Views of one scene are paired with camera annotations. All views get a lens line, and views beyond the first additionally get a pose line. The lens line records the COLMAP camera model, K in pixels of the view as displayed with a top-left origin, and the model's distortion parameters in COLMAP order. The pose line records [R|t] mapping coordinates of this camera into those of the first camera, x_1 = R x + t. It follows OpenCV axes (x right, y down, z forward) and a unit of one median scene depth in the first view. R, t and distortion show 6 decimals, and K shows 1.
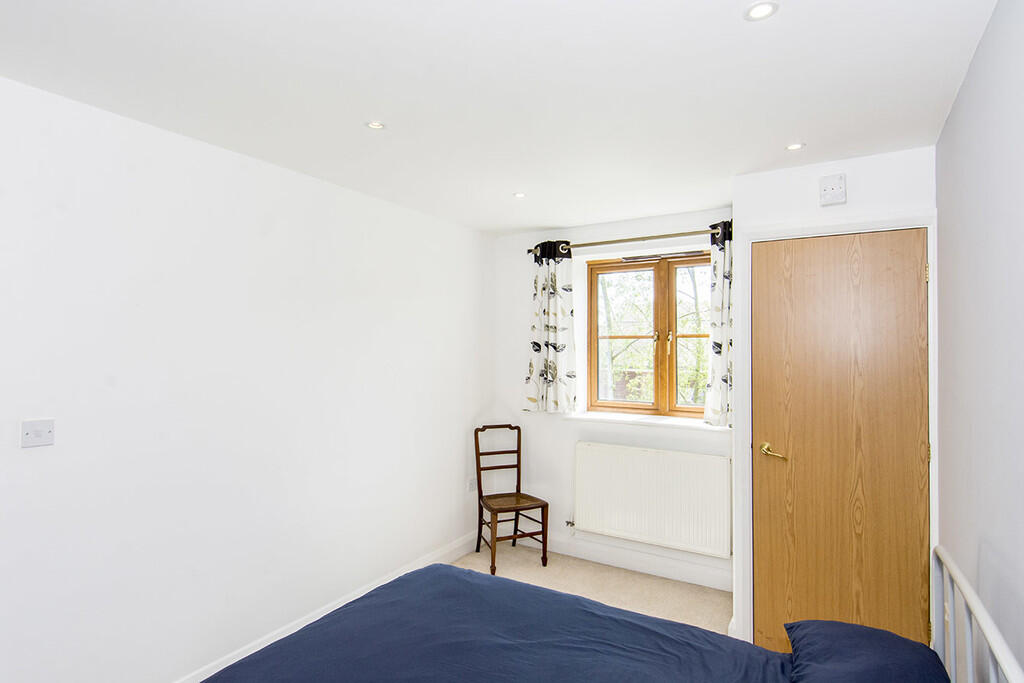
lens RADIAL K [[535.0, 0, 505.9], [0, 535.0, 347.2], [0, 0, 1]] dist [0.000778, -0.000634]
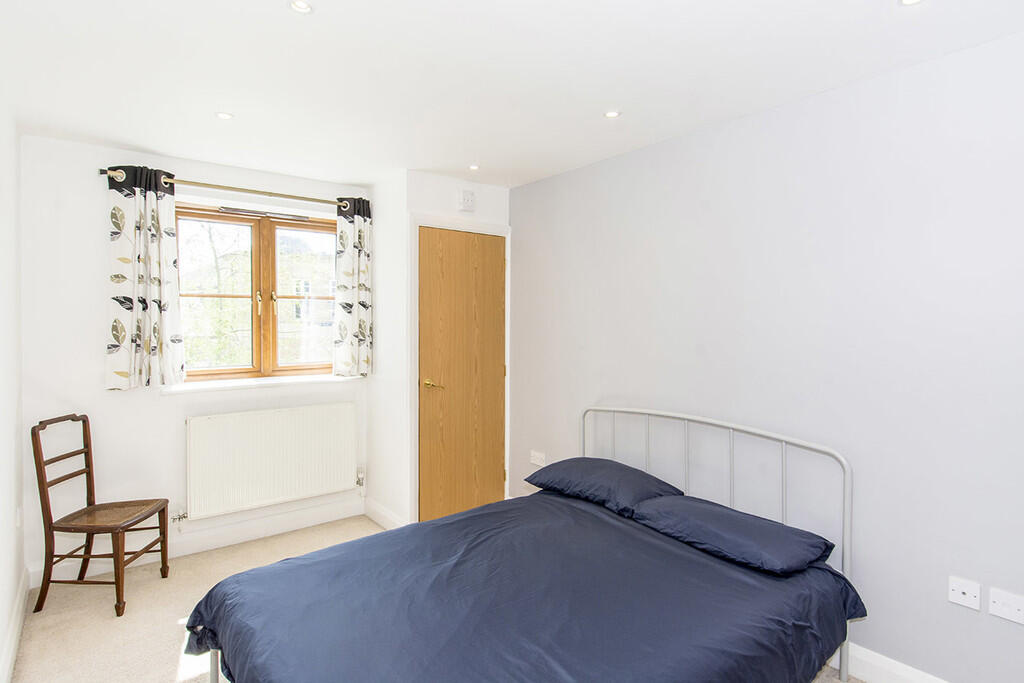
lens RADIAL K [[530.4, 0, 512.0], [0, 530.4, 341.5], [0, 0, 1]] dist [0.005355, -0.012917]
pose [[0.347104, -0.041002, 0.936930, -0.464768], [-0.004834, 0.998952, 0.045507, 0.015869], [-0.937814, -0.020325, 0.346542, 0.236810]]
